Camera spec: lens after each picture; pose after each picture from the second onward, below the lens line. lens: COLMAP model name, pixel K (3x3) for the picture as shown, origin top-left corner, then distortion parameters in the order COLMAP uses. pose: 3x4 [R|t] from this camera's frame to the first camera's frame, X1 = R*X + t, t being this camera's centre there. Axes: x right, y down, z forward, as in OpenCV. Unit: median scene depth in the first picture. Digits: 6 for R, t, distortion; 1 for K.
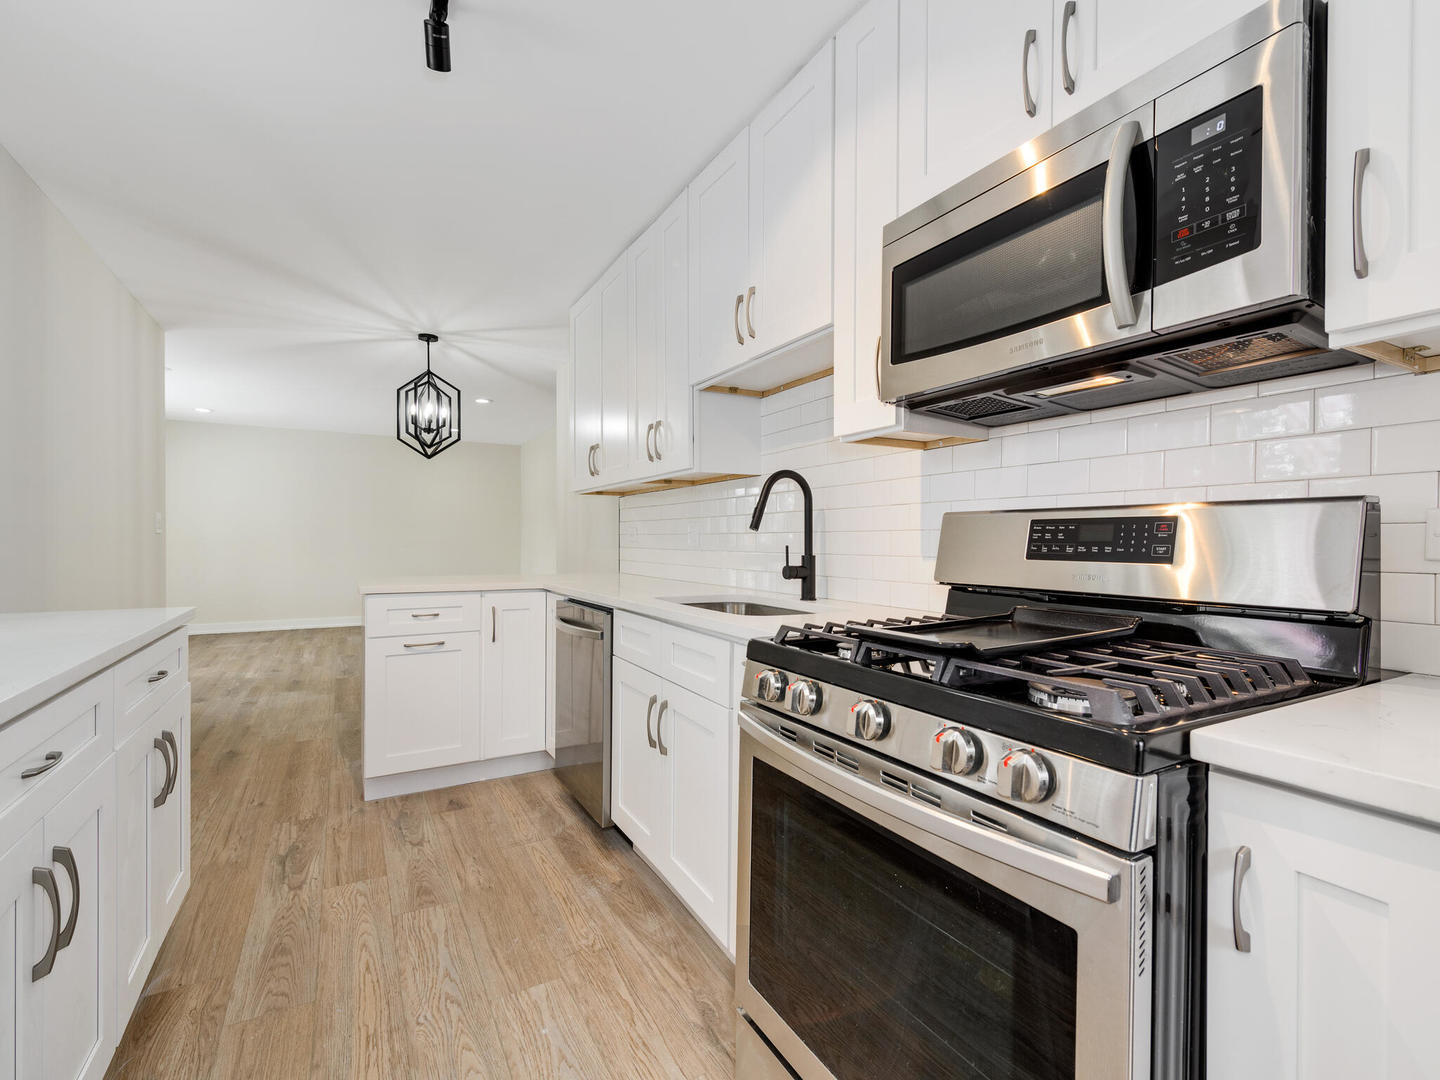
lens RADIAL K [[641.7, 0, 705.3], [0, 641.7, 543.3], [0, 0, 1]] dist [0.002183, -0.000294]
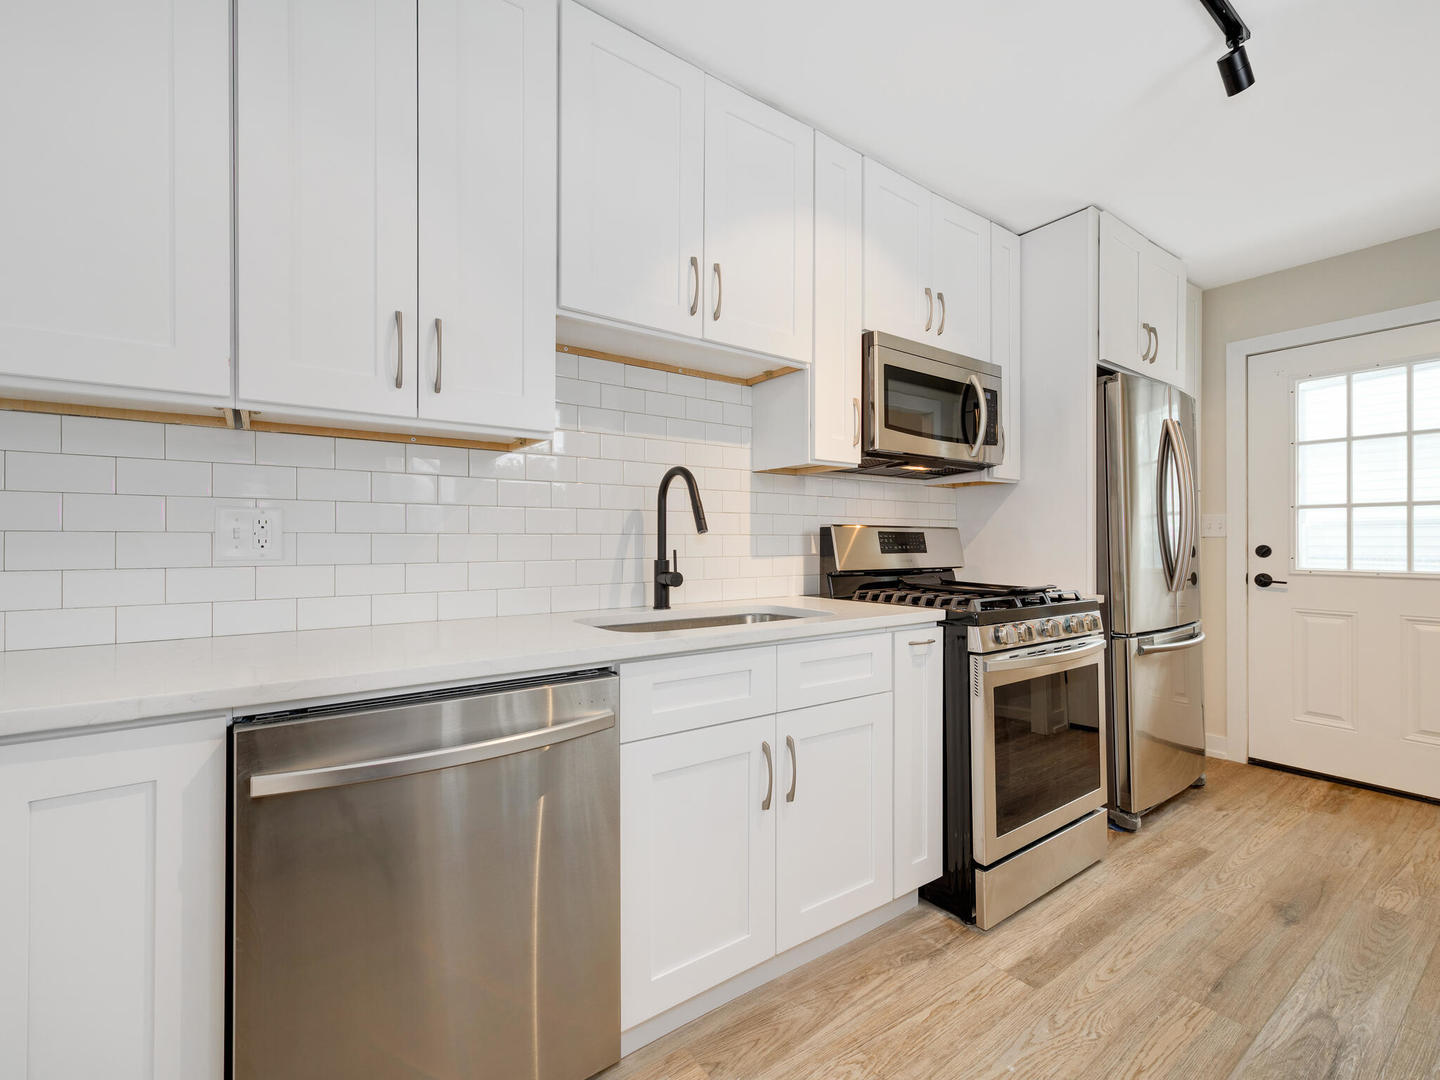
lens RADIAL K [[641.7, 0, 709.4], [0, 641.7, 539.2], [0, 0, 1]] dist [0.002183, -0.000294]
pose [[-0.110400, 0.003682, 0.993880, -1.119372], [0.006375, 0.999975, -0.002996, -0.011636], [-0.993867, 0.006005, -0.110421, 1.514053]]
